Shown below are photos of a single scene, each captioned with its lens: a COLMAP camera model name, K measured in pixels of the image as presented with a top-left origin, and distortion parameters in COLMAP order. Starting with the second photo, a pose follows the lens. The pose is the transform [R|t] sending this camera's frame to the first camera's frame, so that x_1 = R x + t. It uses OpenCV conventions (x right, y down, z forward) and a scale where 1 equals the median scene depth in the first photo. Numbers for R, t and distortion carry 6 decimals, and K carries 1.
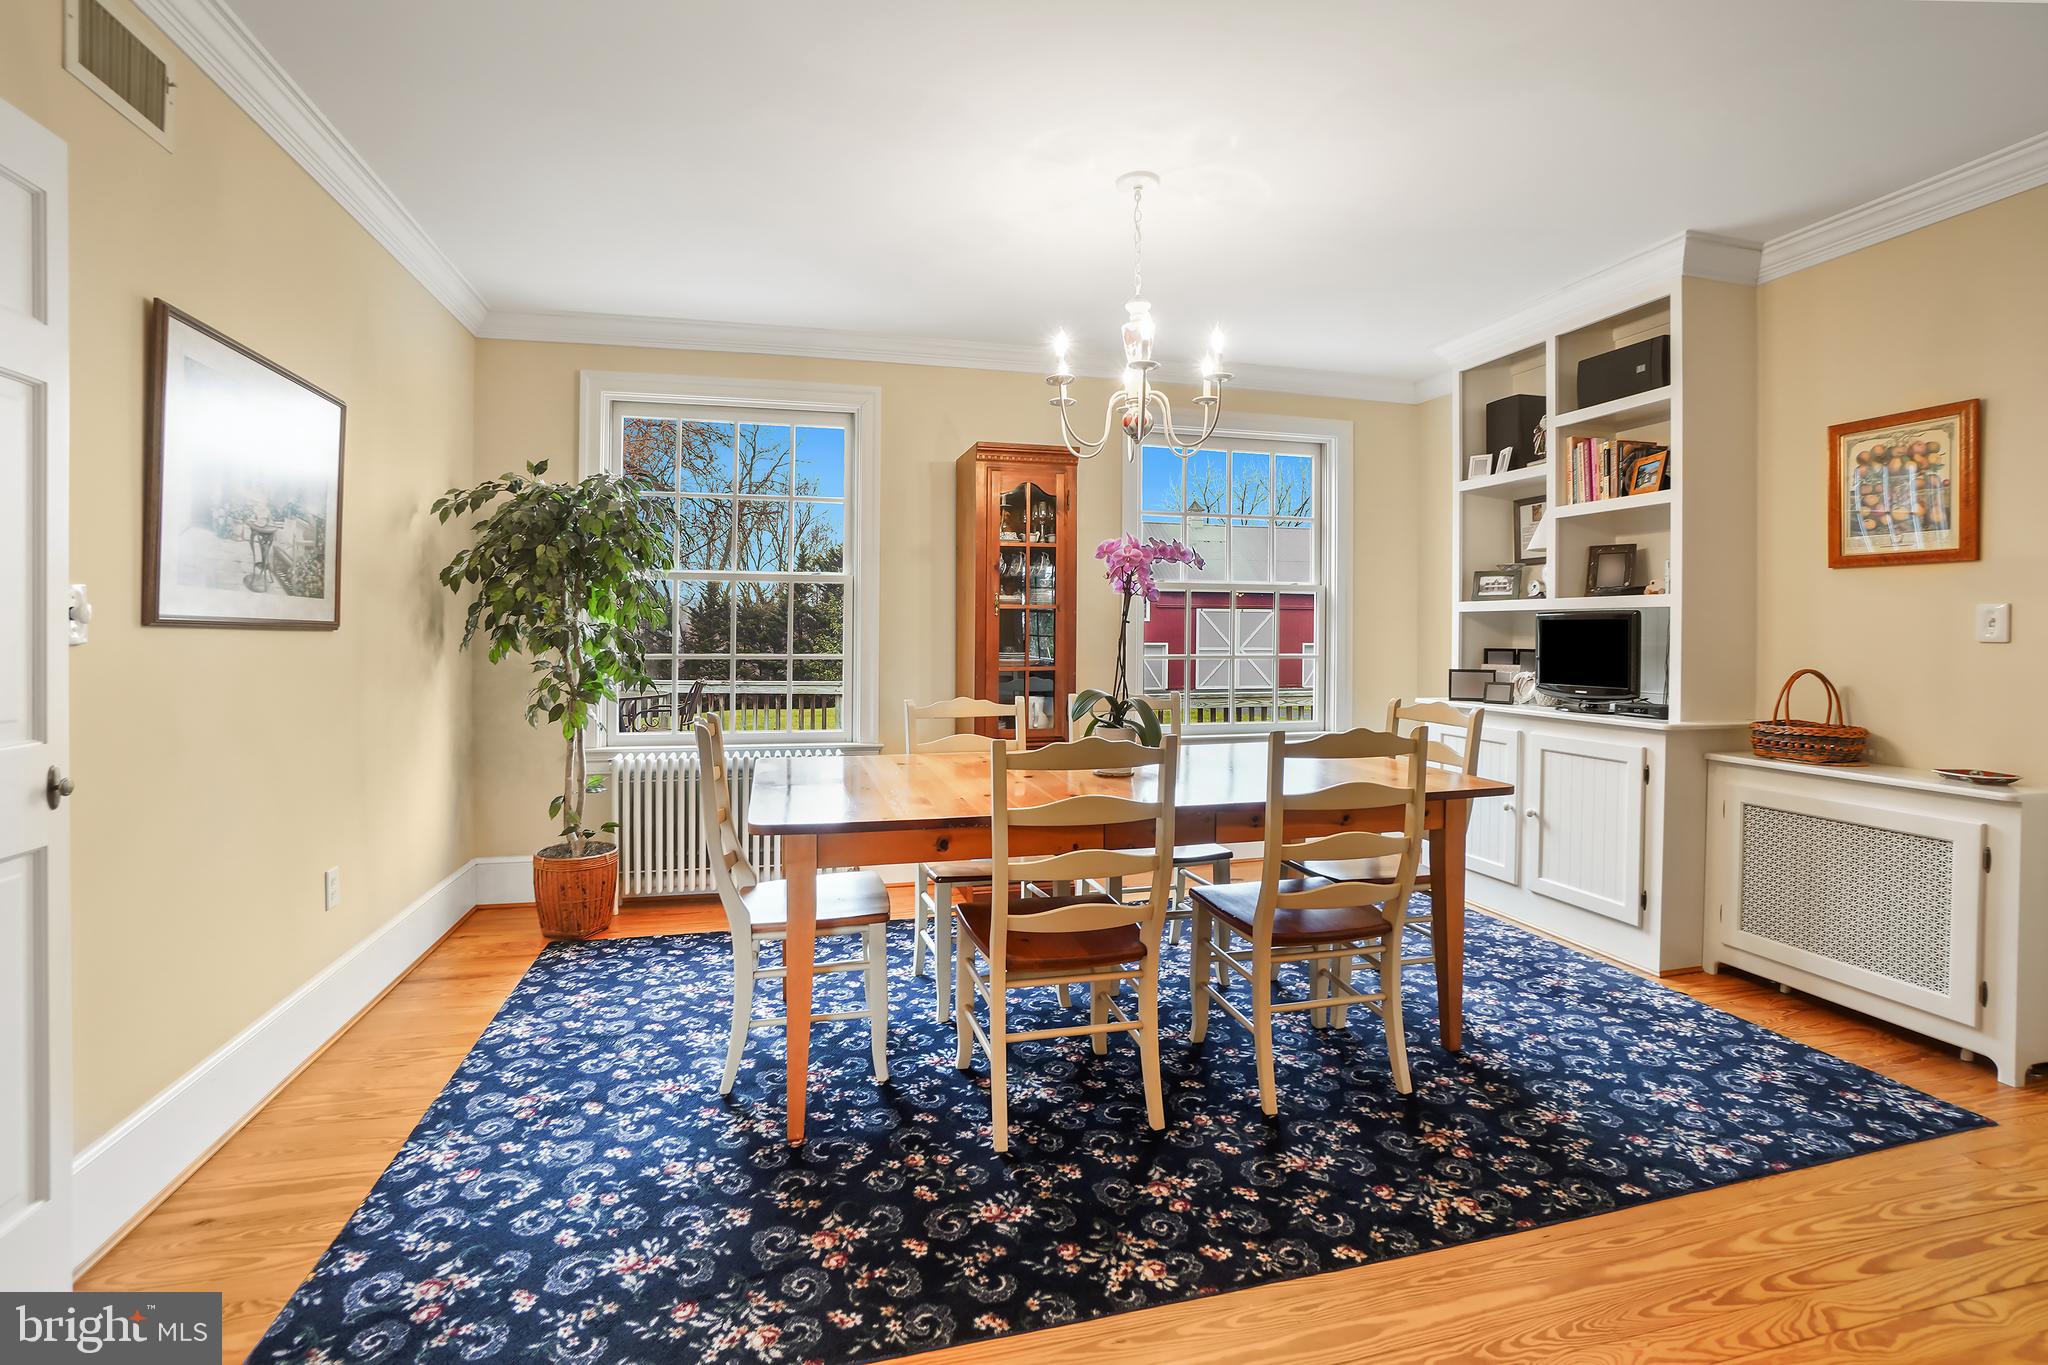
lens RADIAL K [[938.0, 0, 993.6], [0, 938.0, 600.9], [0, 0, 1]] dist [-0.077076, 0.026384]
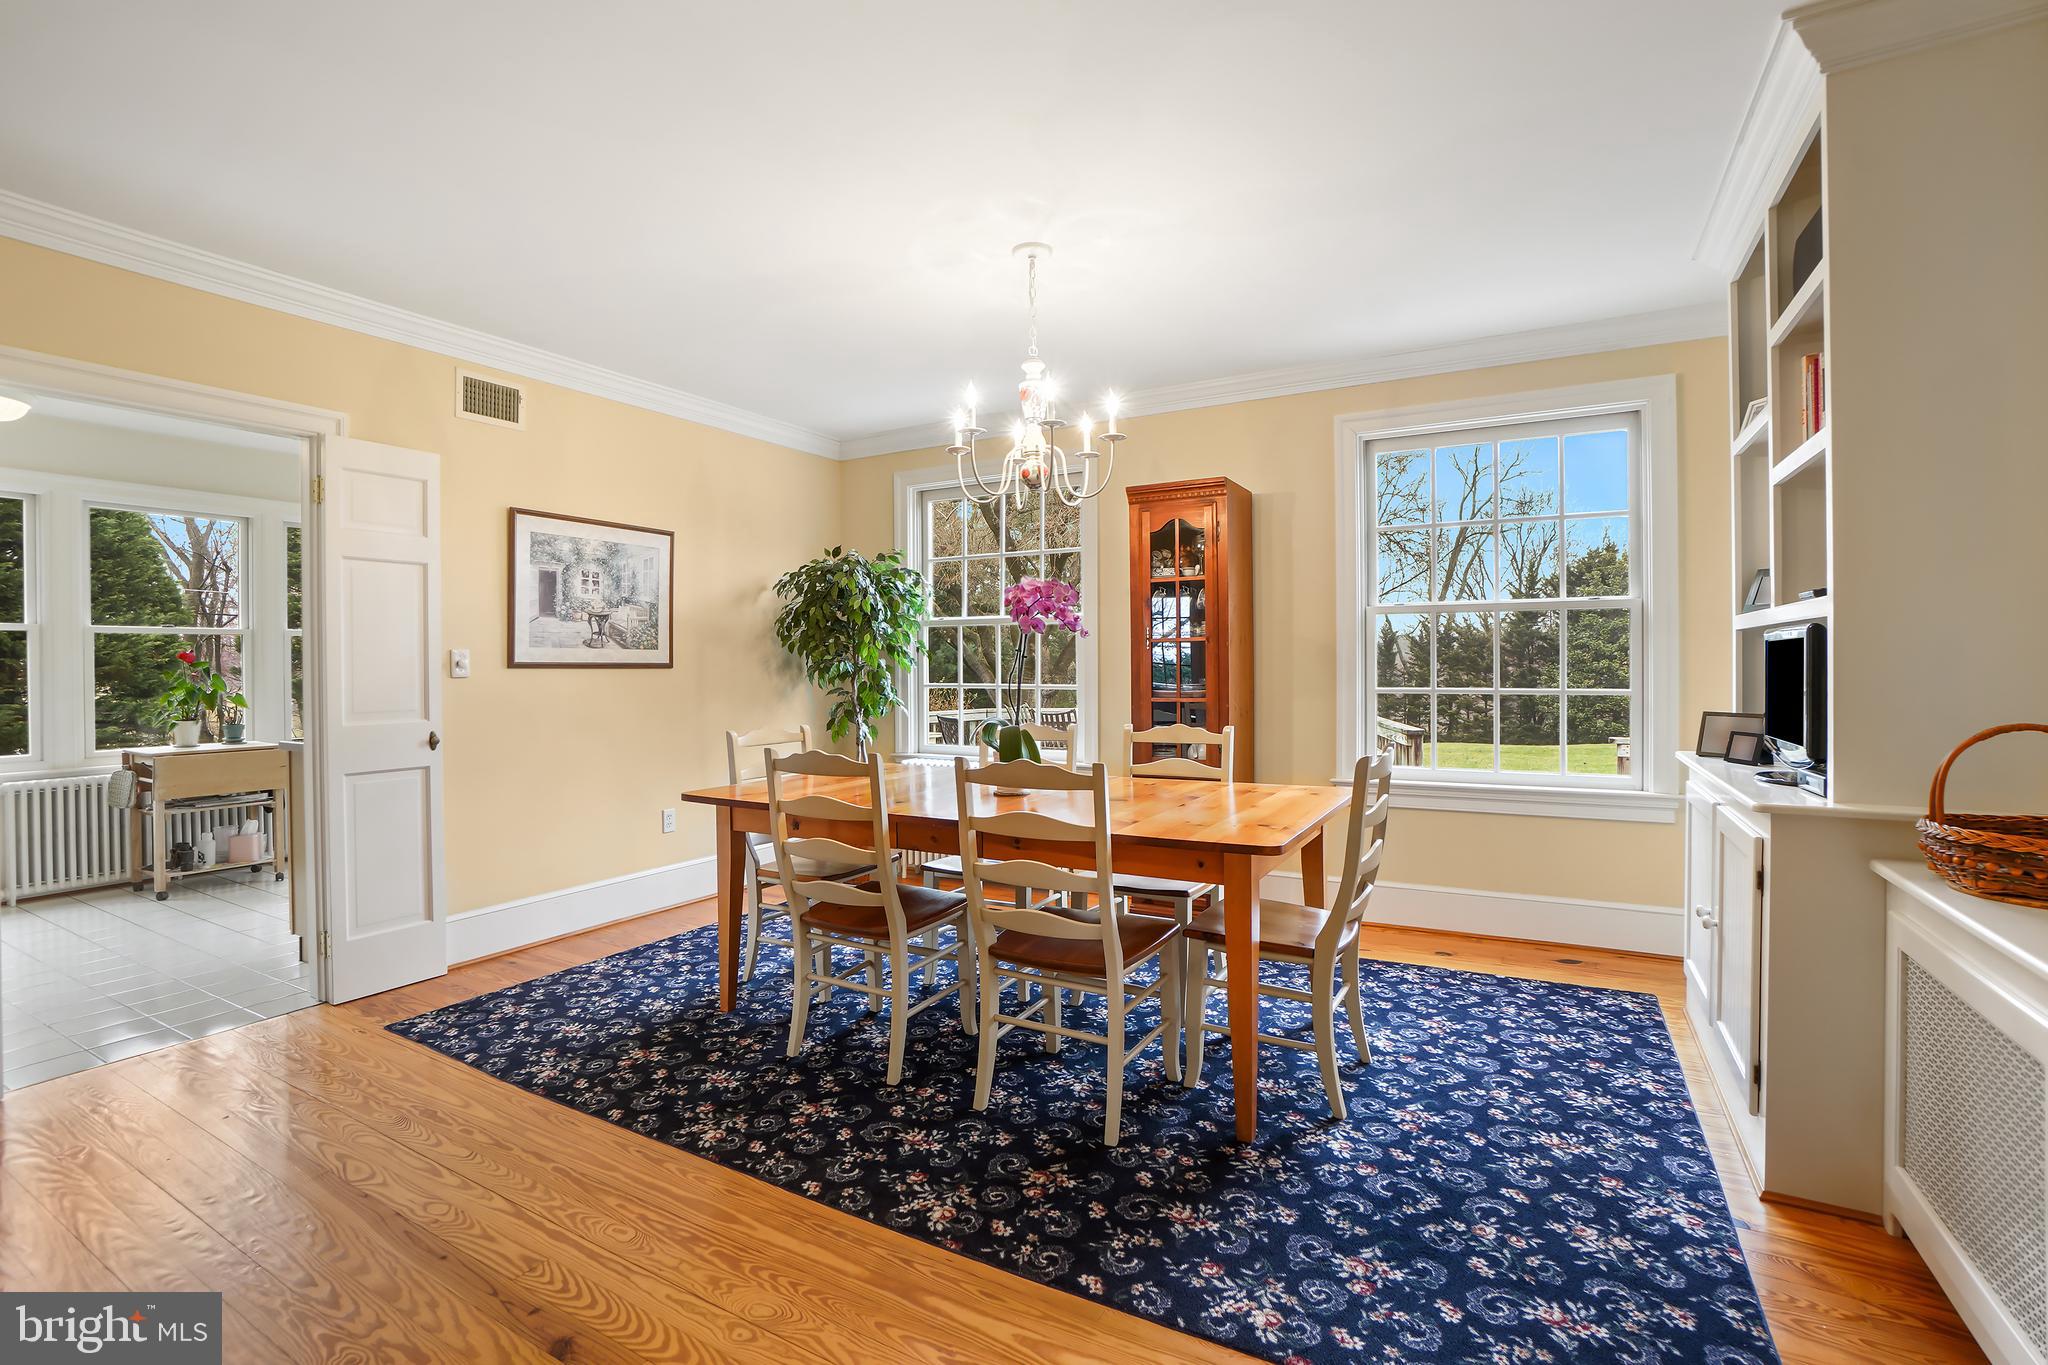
lens RADIAL K [[907.5, 0, 1011.7], [0, 907.5, 680.6], [0, 0, 1]] dist [-0.073397, 0.023718]
pose [[0.735701, 0.008396, -0.677255, 0.804038], [0.024273, 0.998954, 0.038753, 0.005434], [0.676872, -0.044950, 0.734727, 0.199321]]
